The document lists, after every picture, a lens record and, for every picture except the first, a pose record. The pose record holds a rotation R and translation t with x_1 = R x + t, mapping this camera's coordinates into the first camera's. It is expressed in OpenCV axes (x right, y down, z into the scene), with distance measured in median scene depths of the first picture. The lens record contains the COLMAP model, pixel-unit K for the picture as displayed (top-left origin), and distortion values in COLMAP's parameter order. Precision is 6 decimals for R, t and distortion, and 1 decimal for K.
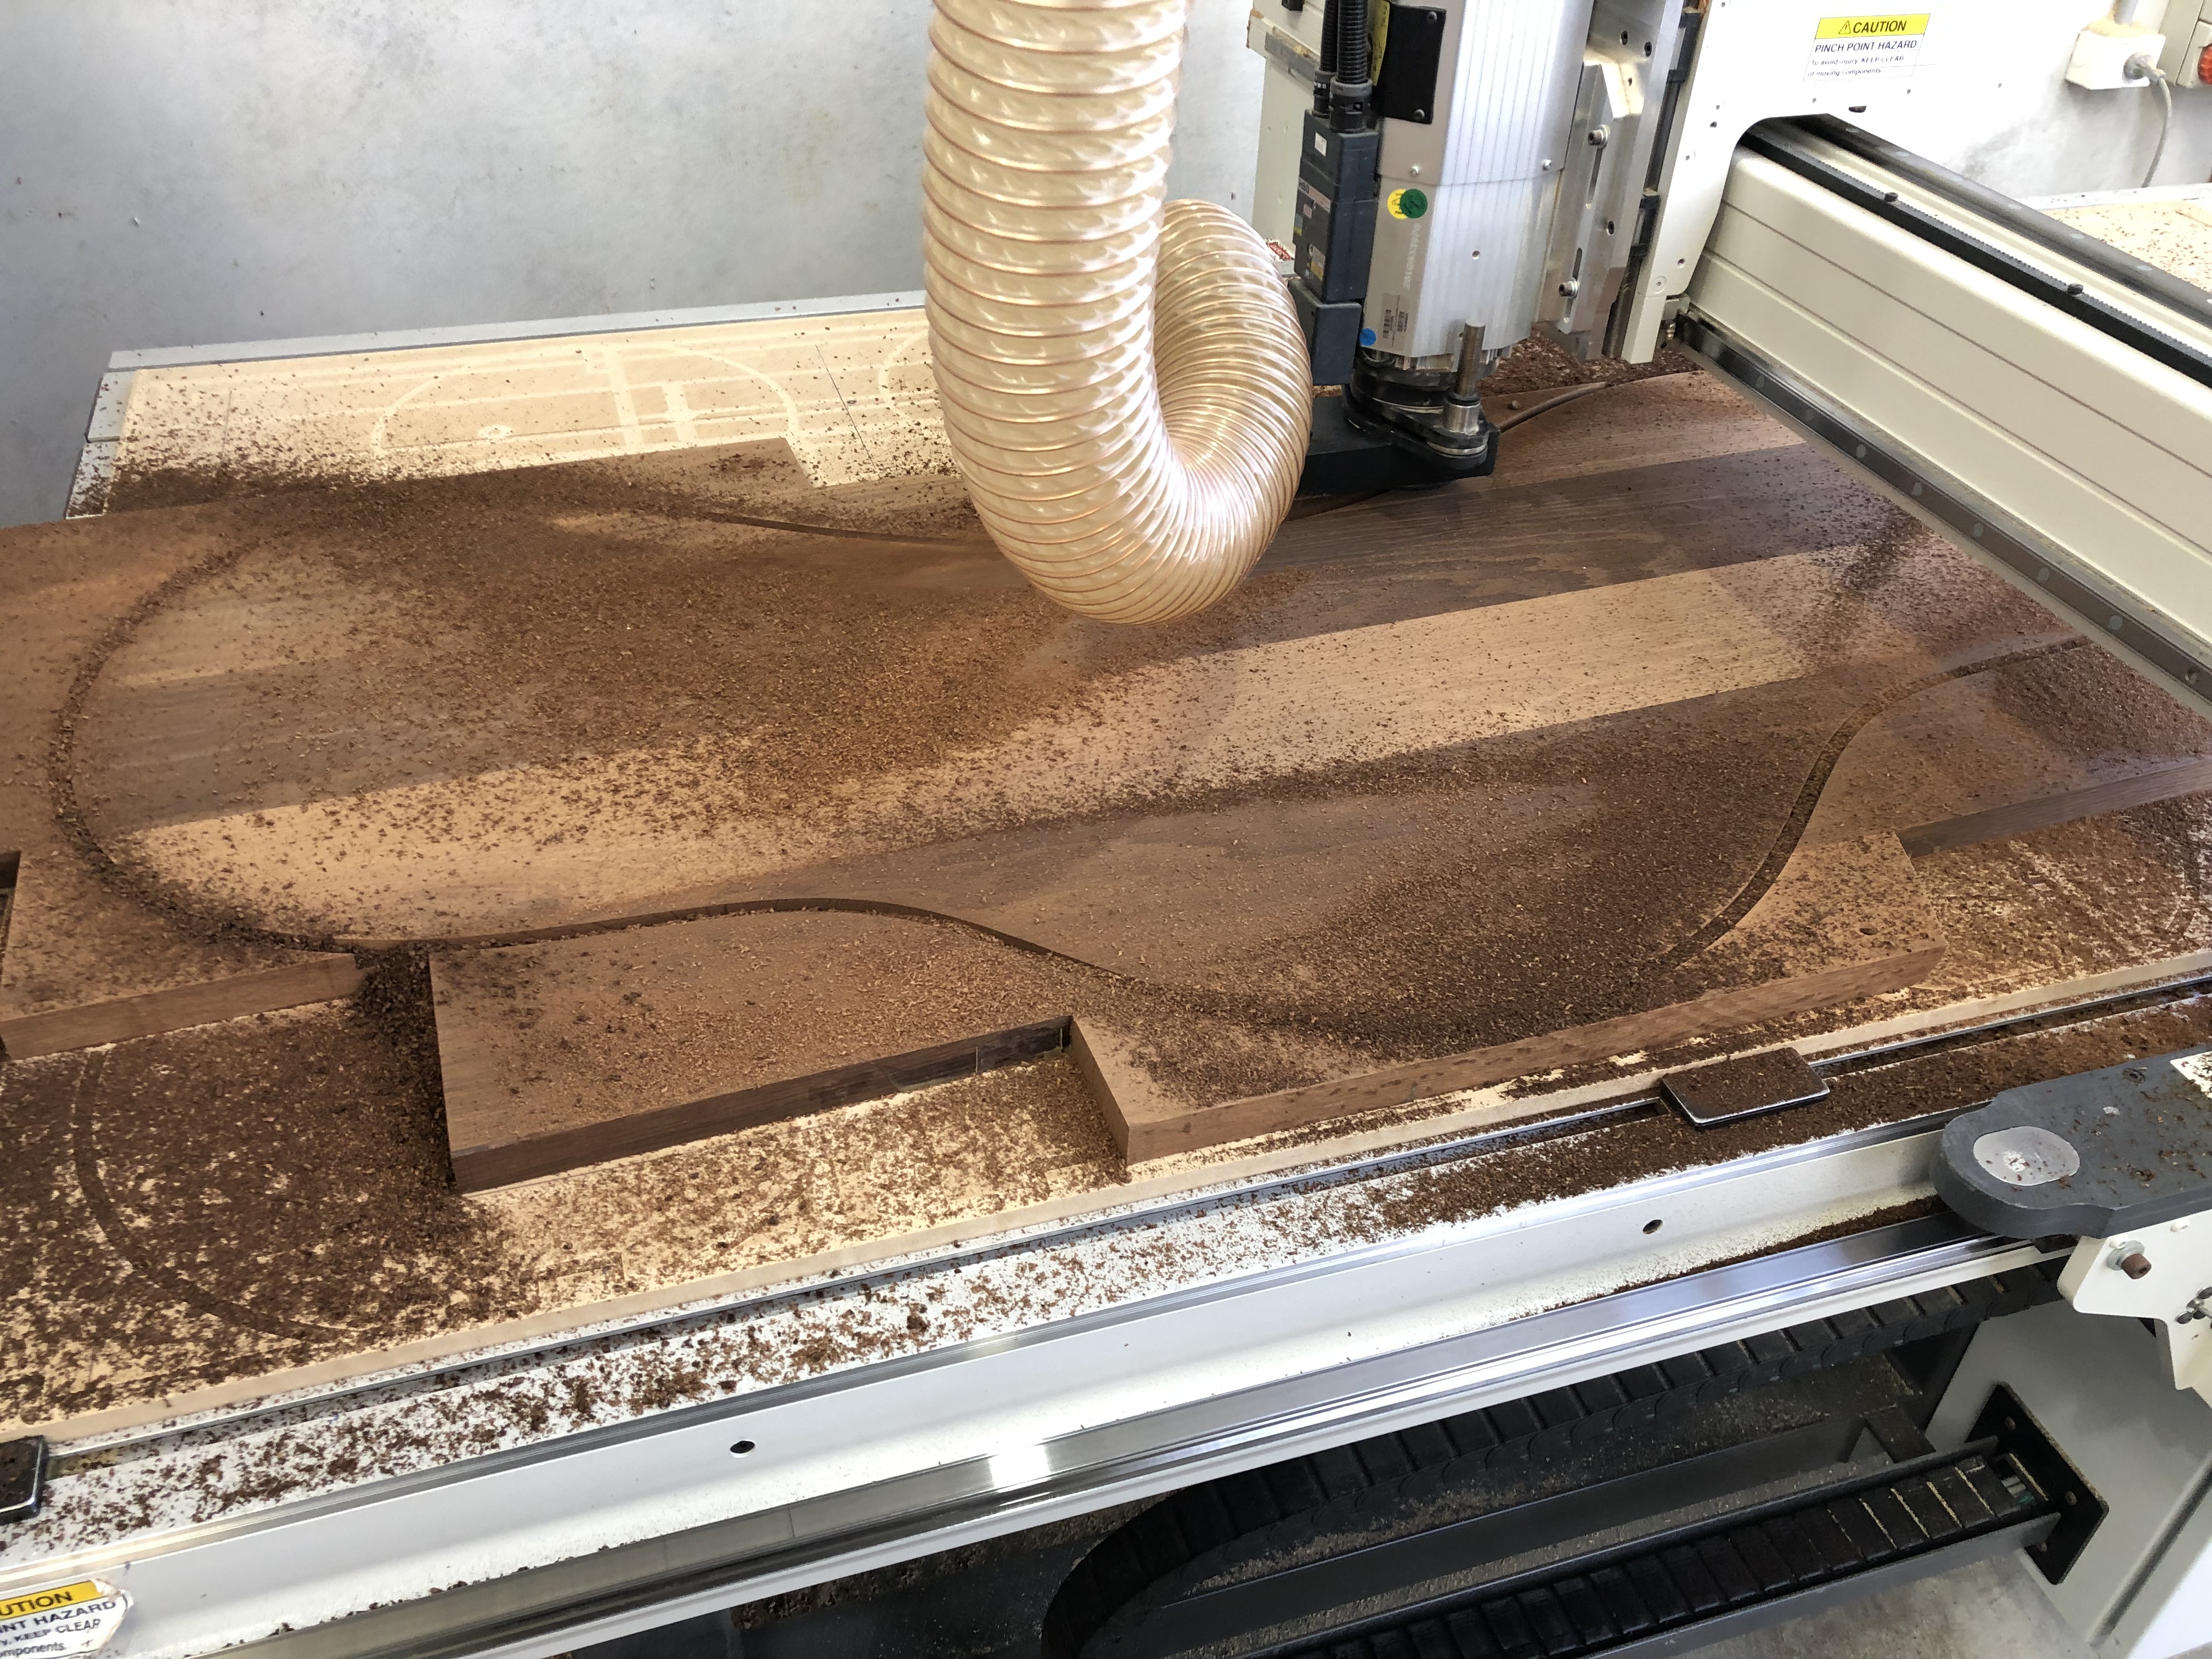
lens RADIAL K [[1847.1, 0, 1106.0], [0, 1847.1, 829.5], [0, 0, 1]] dist [-0.068652, -0.007838]
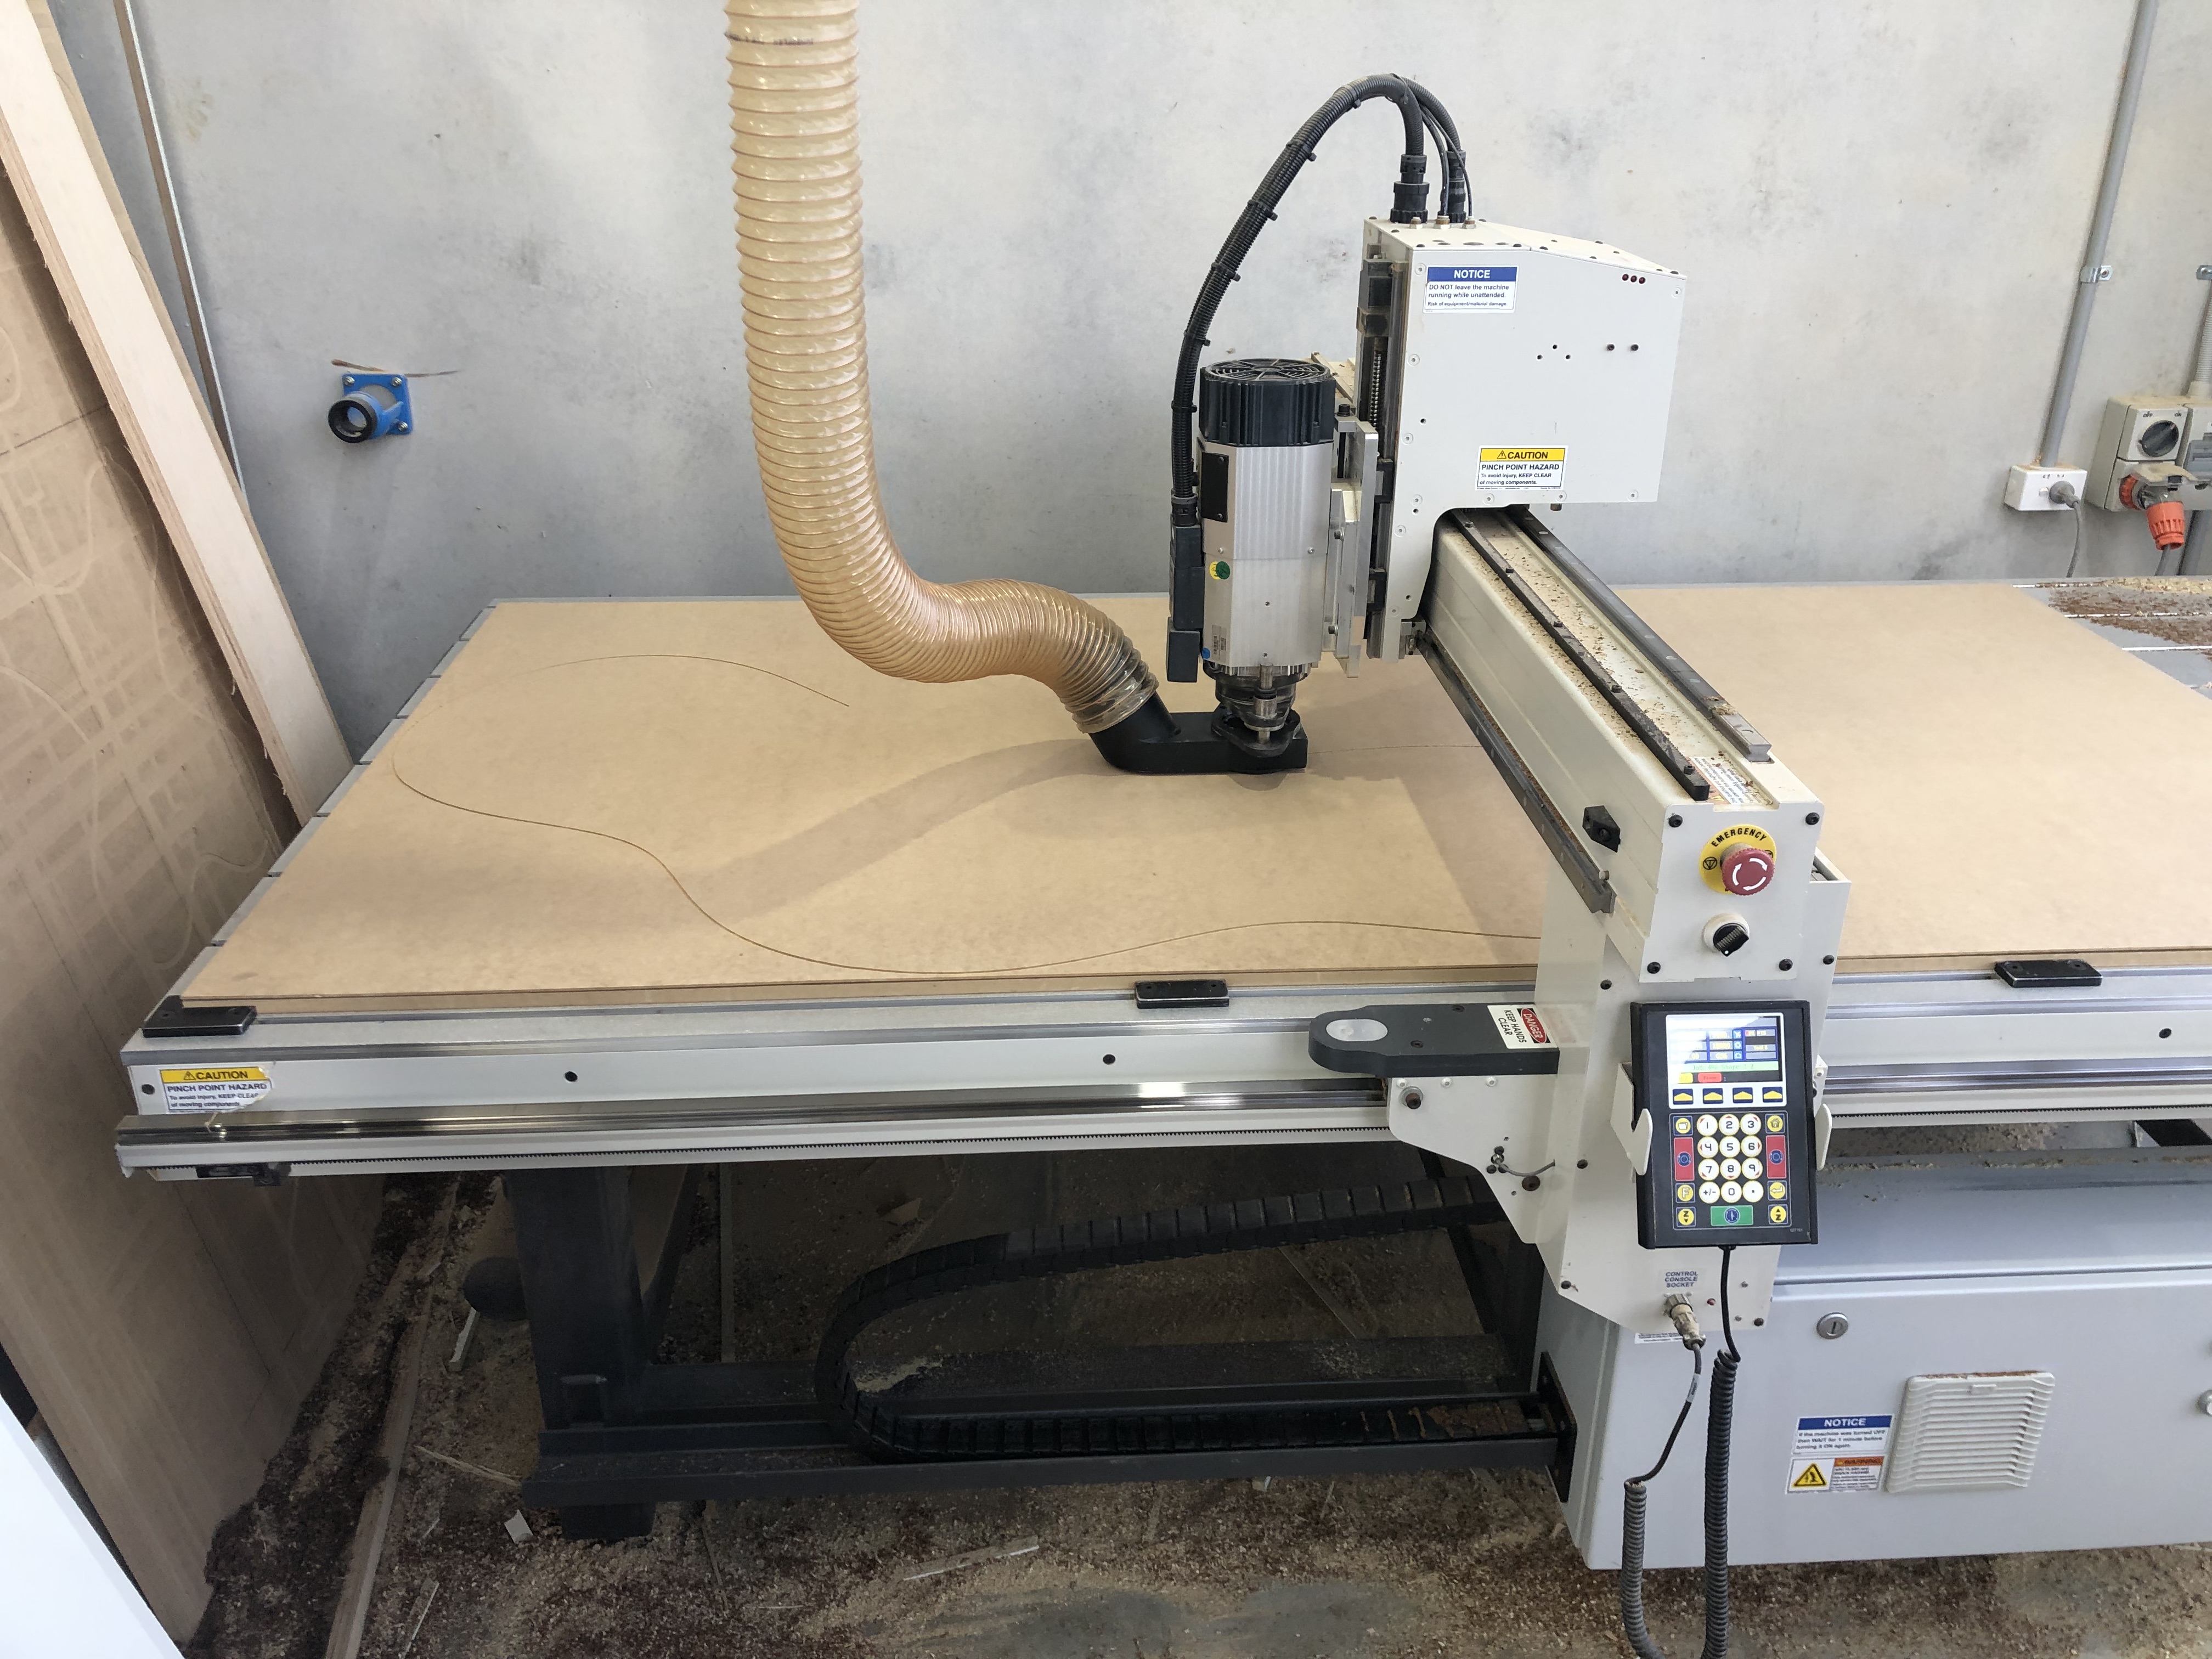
lens RADIAL K [[1847.1, 0, 1106.0], [0, 1847.1, 829.5], [0, 0, 1]] dist [-0.068652, -0.007838]
pose [[0.961384, 0.092760, -0.259108, 0.502150], [-0.137851, 0.977172, -0.161653, 0.146103], [0.238198, 0.191128, 0.952224, -0.493841]]
